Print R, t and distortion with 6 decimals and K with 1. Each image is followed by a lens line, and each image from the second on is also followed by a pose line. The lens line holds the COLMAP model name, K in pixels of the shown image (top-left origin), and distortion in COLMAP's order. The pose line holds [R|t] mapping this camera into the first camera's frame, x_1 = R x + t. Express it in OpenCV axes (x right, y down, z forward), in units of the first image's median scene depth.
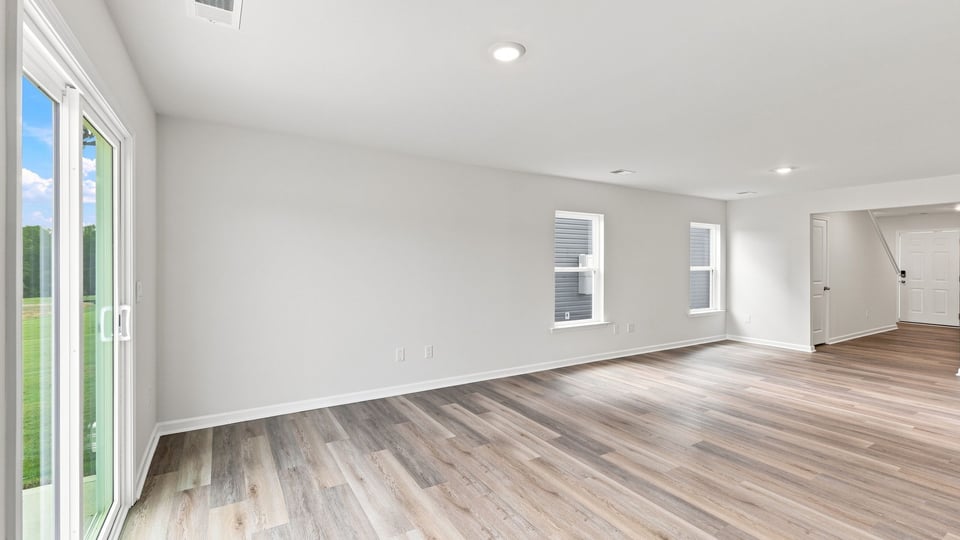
lens RADIAL K [[411.8, 0, 471.0], [0, 411.8, 259.8], [0, 0, 1]] dist [0.000644, 0.000045]
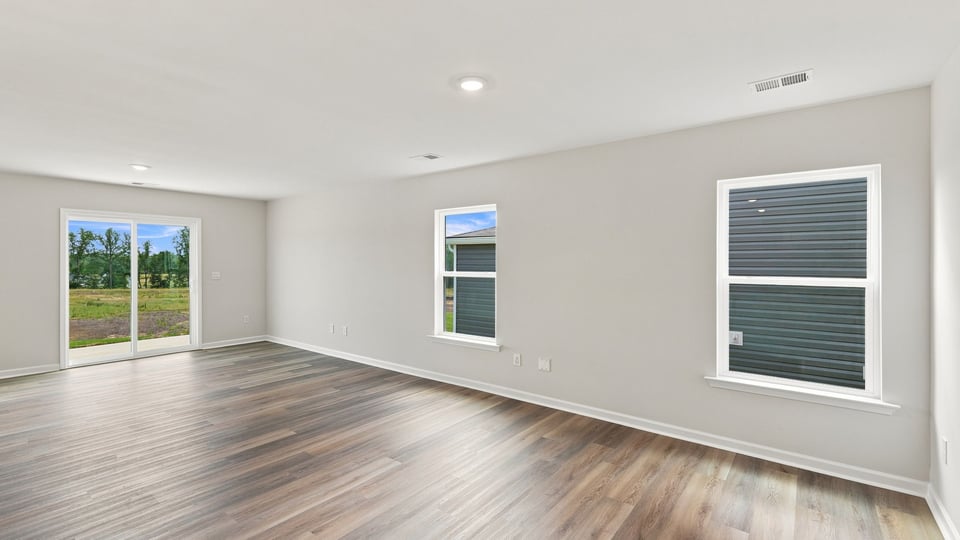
lens RADIAL K [[425.4, 0, 482.1], [0, 425.4, 263.5], [0, 0, 1]] dist [0.001647, 0.000330]
pose [[0.372814, -0.005716, -0.927889, 1.255882], [0.001064, 0.999983, -0.005733, 0.006980], [0.927906, 0.001150, 0.372814, 0.818465]]
